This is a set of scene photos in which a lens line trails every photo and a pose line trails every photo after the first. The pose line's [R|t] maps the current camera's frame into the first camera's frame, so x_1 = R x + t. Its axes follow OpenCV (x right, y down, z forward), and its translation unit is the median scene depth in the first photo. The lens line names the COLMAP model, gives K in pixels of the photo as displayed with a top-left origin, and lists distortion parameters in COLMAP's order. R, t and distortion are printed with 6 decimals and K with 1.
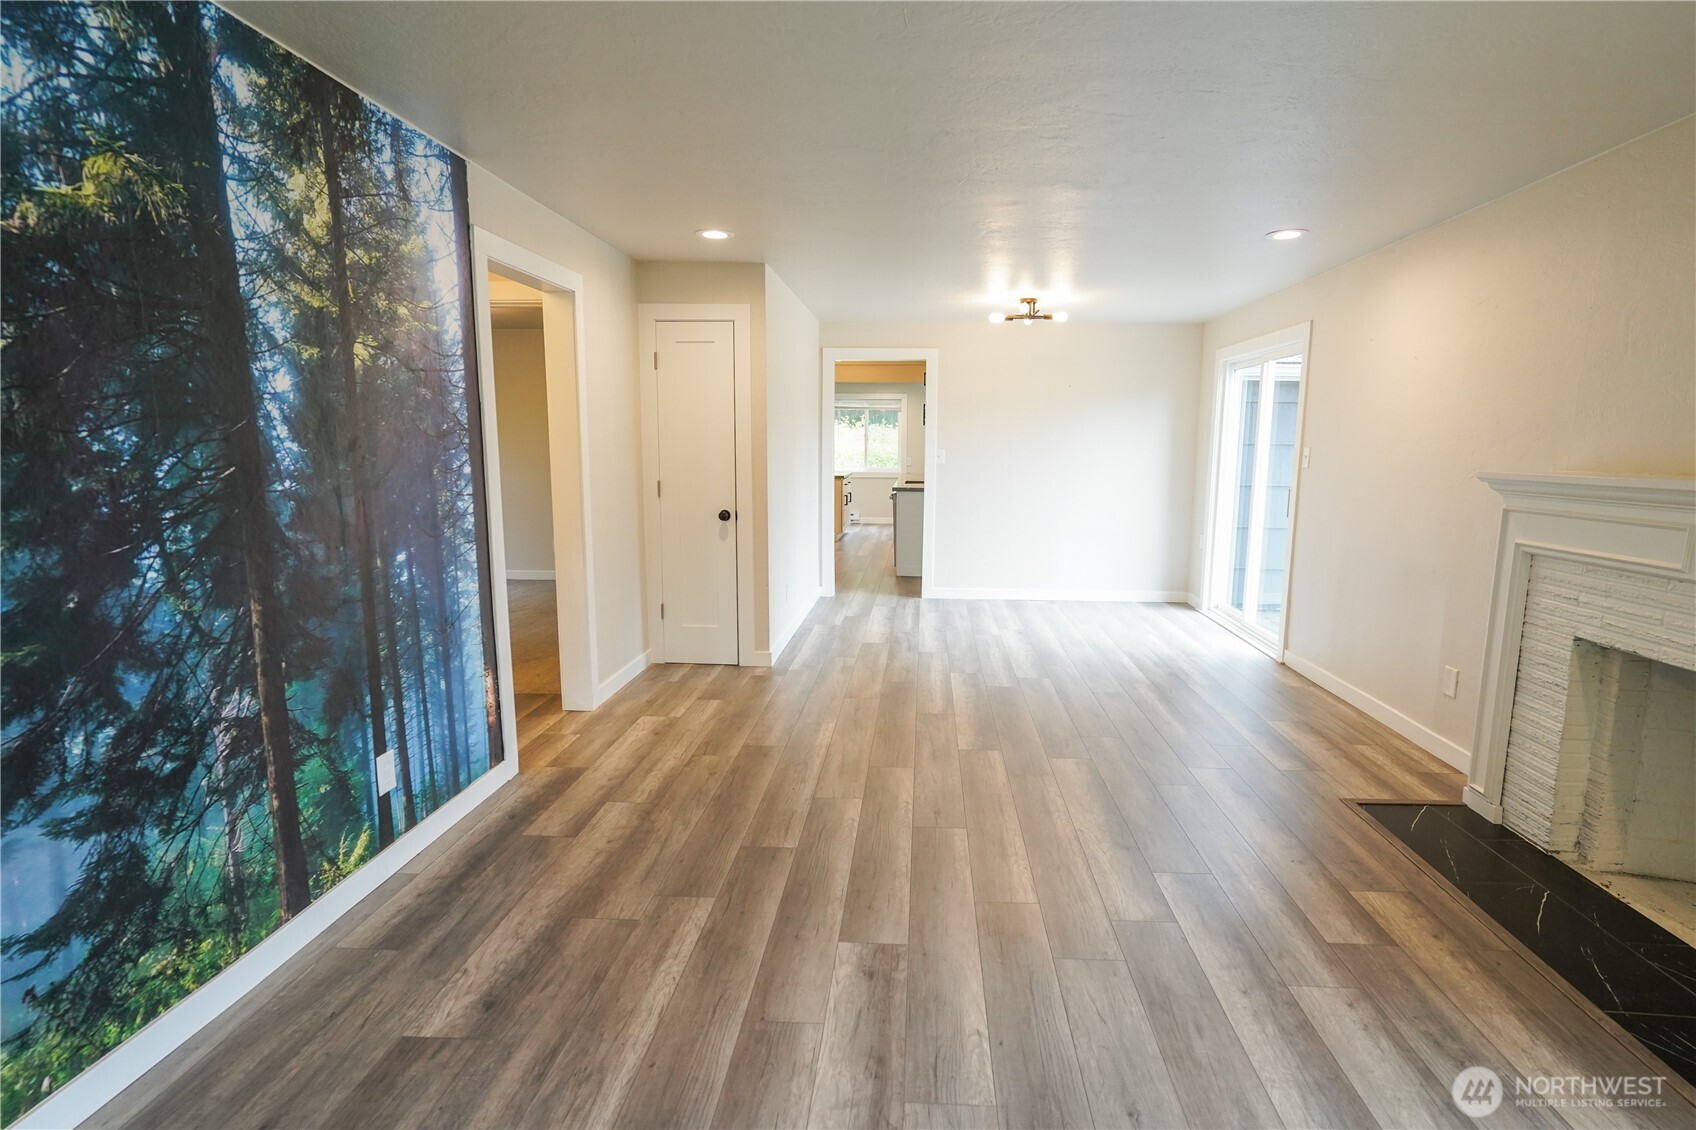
lens RADIAL K [[851.8, 0, 882.5], [0, 851.8, 574.1], [0, 0, 1]] dist [-0.036877, 0.047942]
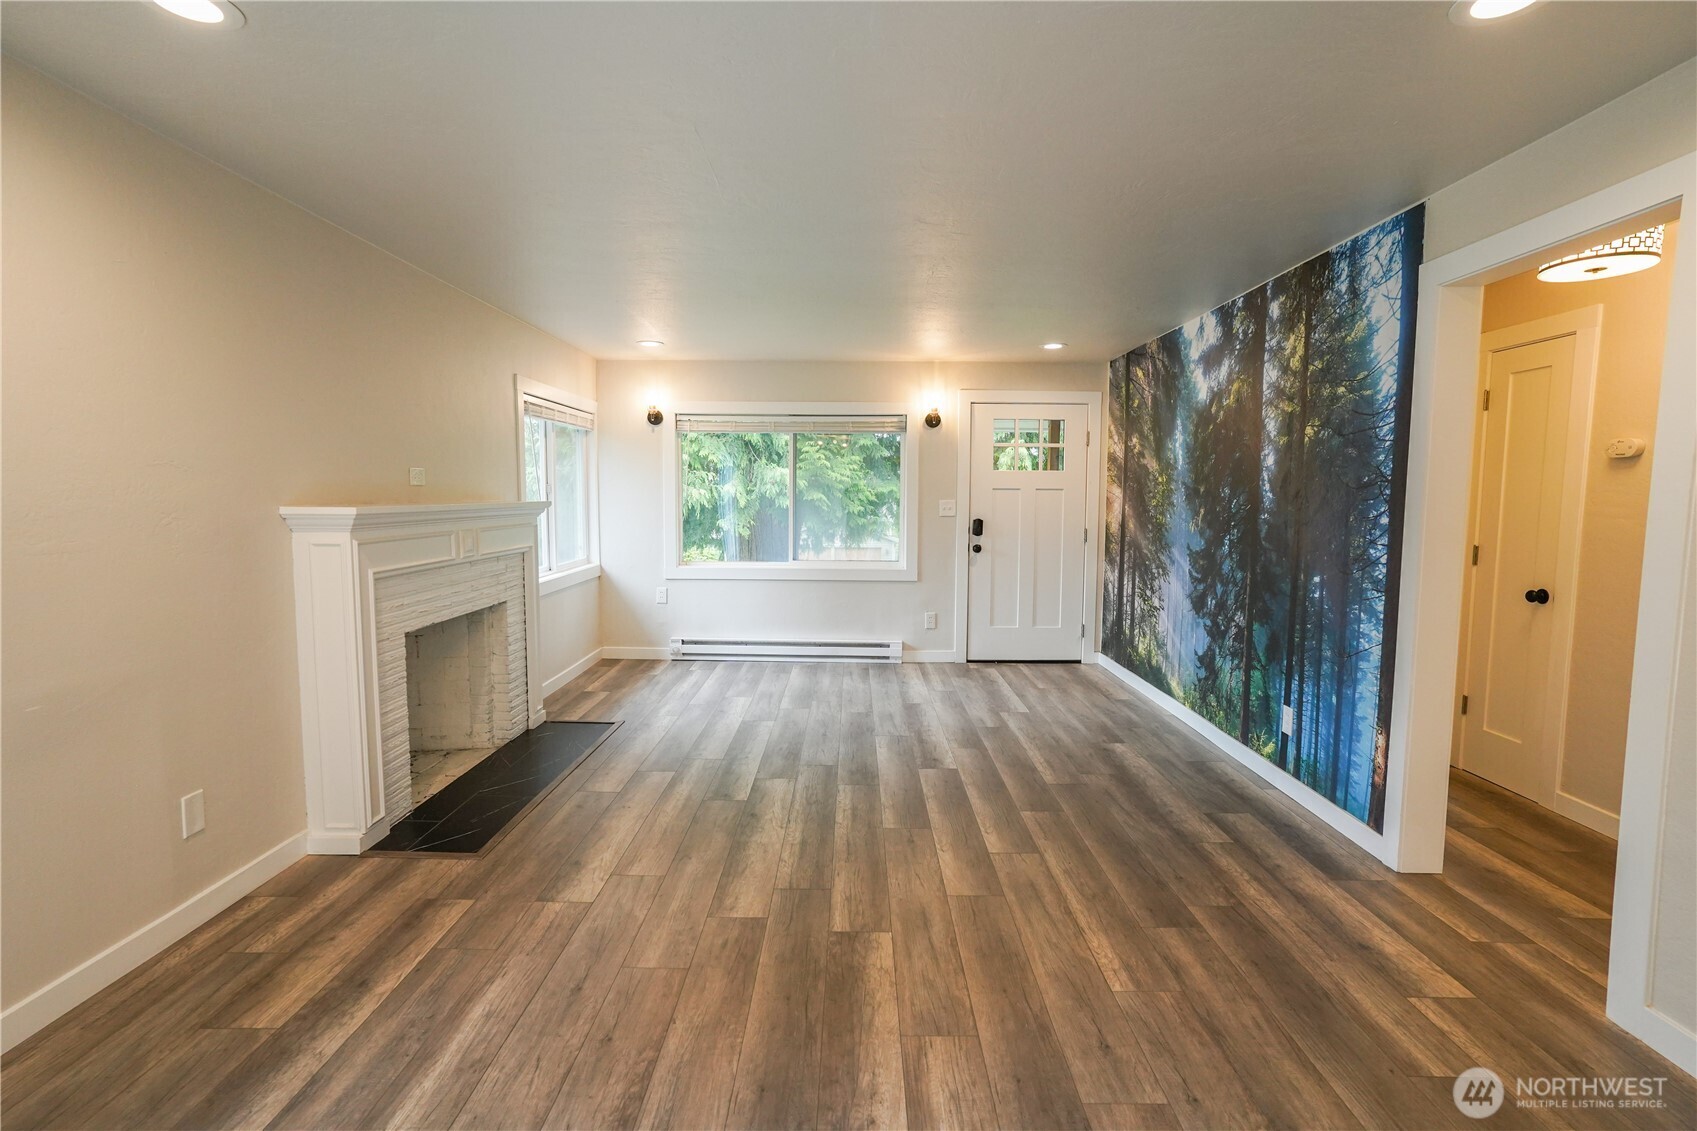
lens RADIAL K [[847.6, 0, 861.0], [0, 847.6, 568.1], [0, 0, 1]] dist [-0.056613, 0.046823]
pose [[-0.998226, -0.009517, -0.058768, 0.207448], [-0.023508, 0.969935, 0.242227, -0.318576], [0.054696, 0.243178, -0.968438, 2.102070]]
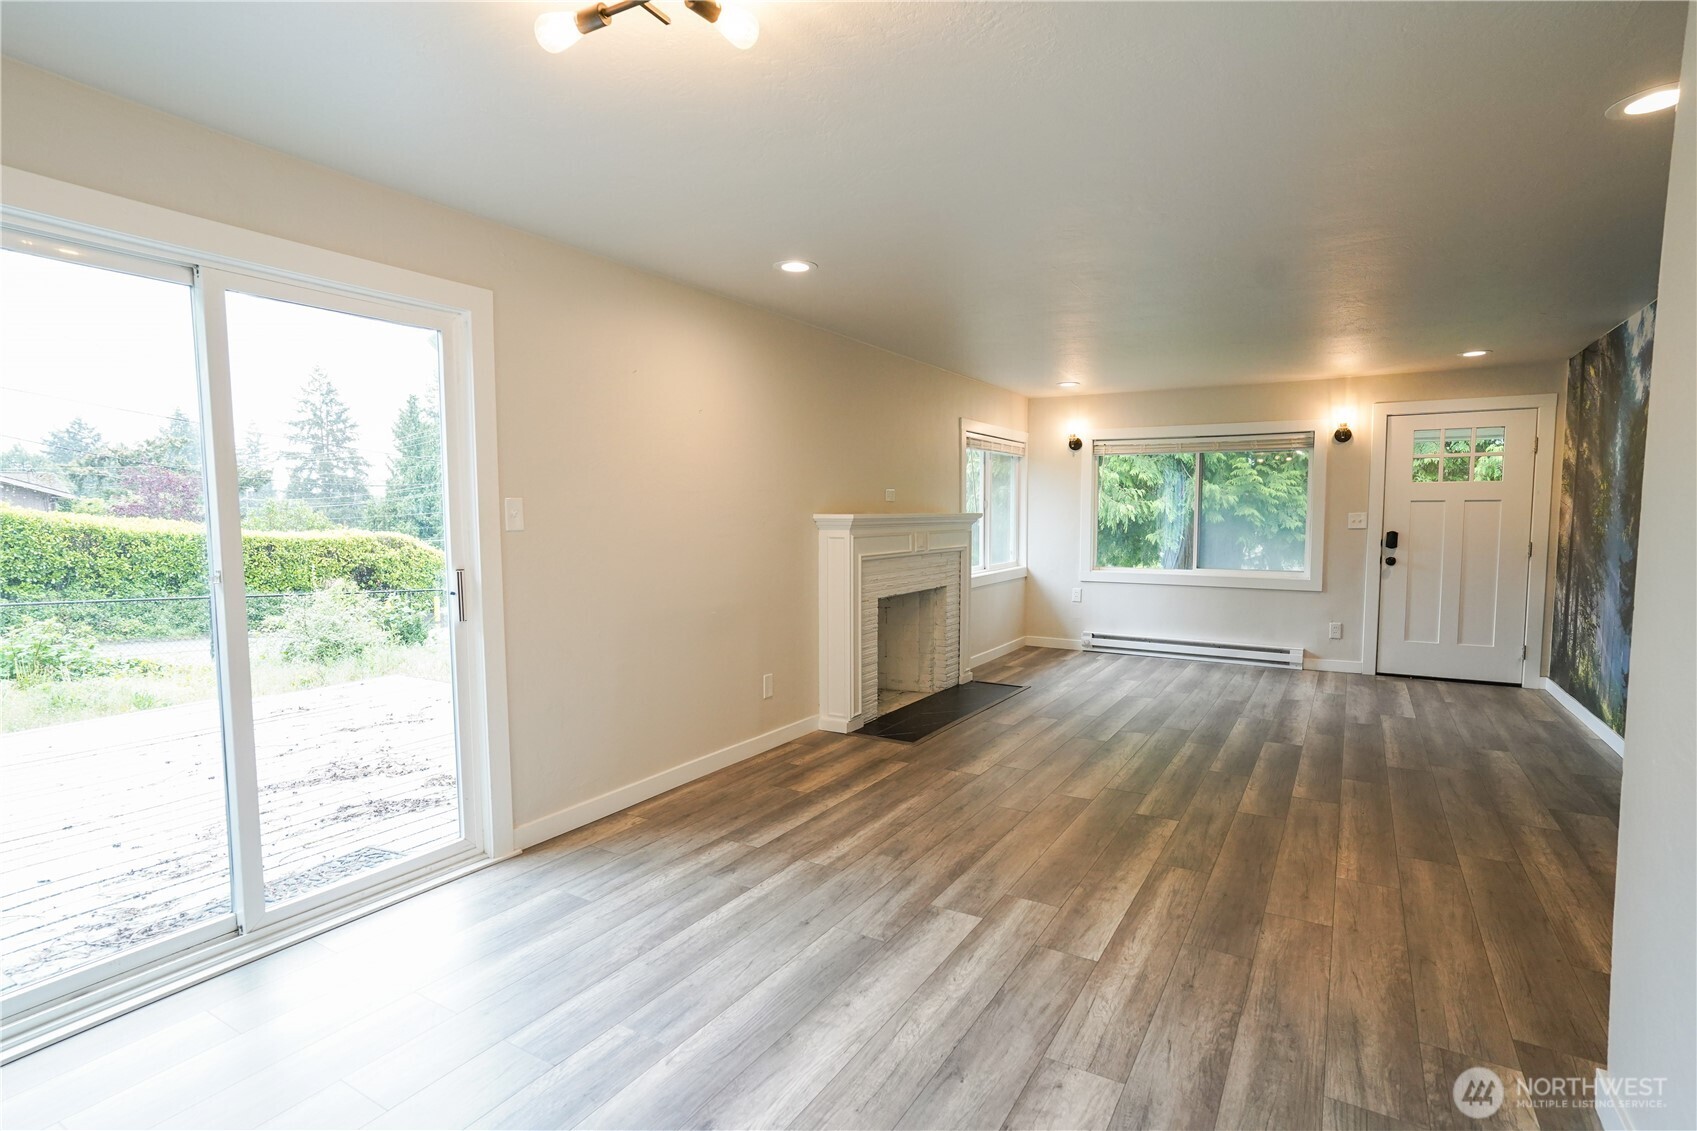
lens RADIAL K [[869.2, 0, 848.5], [0, 869.2, 565.5], [0, 0, 1]] dist [-0.053988, 0.052406]
pose [[-0.884585, -0.036374, 0.464959, -0.024894], [0.066667, 0.976854, 0.203254, -0.378279], [-0.461590, 0.210793, -0.861685, 2.559270]]
